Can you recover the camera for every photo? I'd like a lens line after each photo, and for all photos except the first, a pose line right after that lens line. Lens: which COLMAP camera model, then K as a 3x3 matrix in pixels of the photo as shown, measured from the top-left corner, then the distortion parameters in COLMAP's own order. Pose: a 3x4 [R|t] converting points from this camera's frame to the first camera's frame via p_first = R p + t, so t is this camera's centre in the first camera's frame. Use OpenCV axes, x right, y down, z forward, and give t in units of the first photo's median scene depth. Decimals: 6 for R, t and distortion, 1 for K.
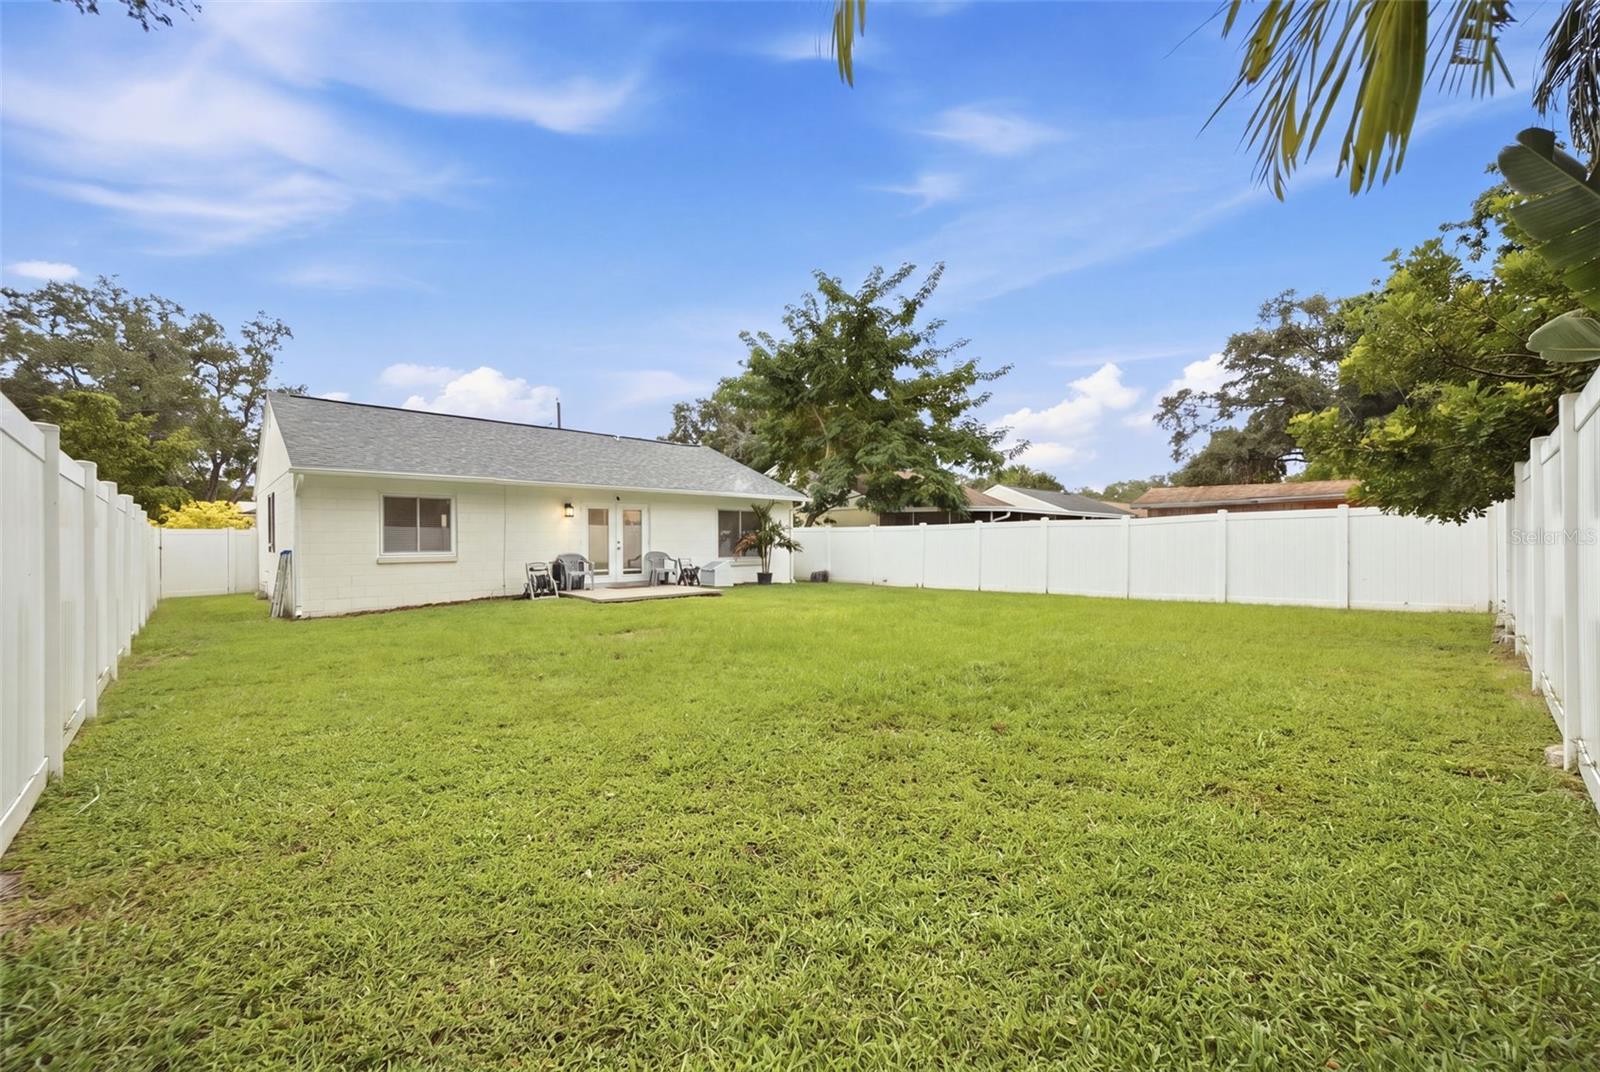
lens RADIAL K [[632.3, 0, 798.0], [0, 632.3, 535.0], [0, 0, 1]] dist [0.000366, -0.000043]
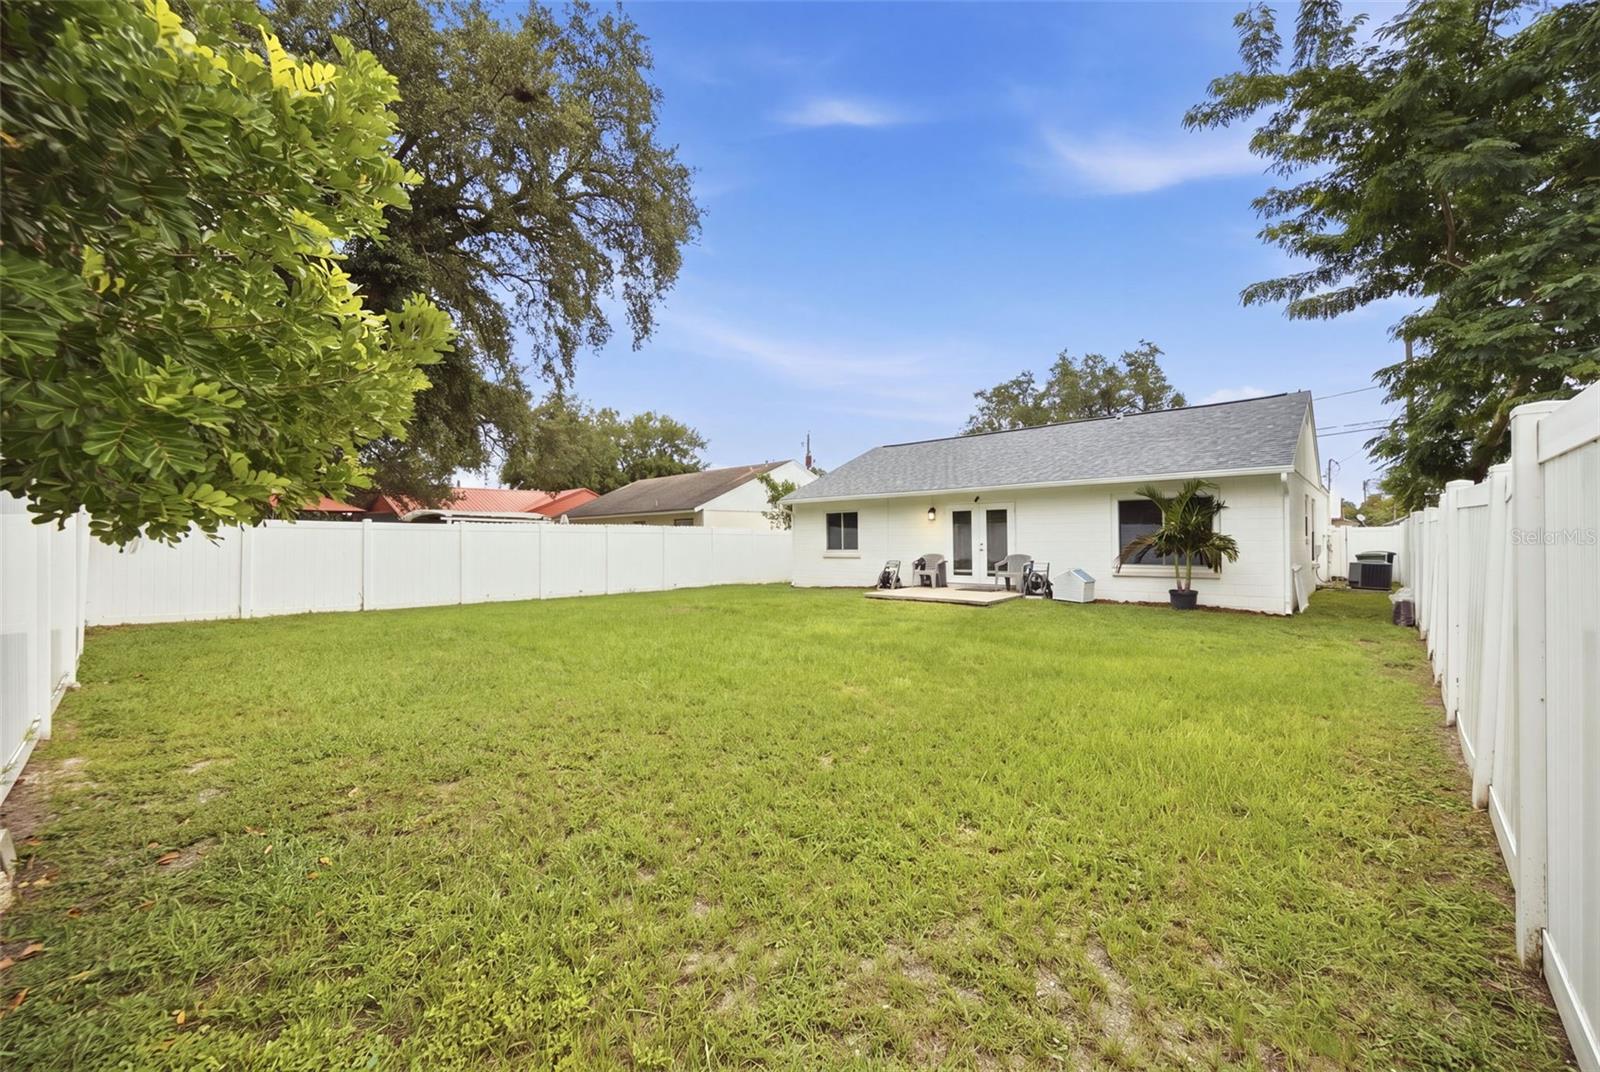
lens RADIAL K [[632.3, 0, 798.0], [0, 632.3, 535.0], [0, 0, 1]] dist [0.000366, -0.000043]
pose [[-0.041798, -0.006099, -0.999107, 0.755070], [0.018177, 0.999811, -0.006863, 0.000024], [0.998961, -0.018448, -0.041679, 0.782964]]
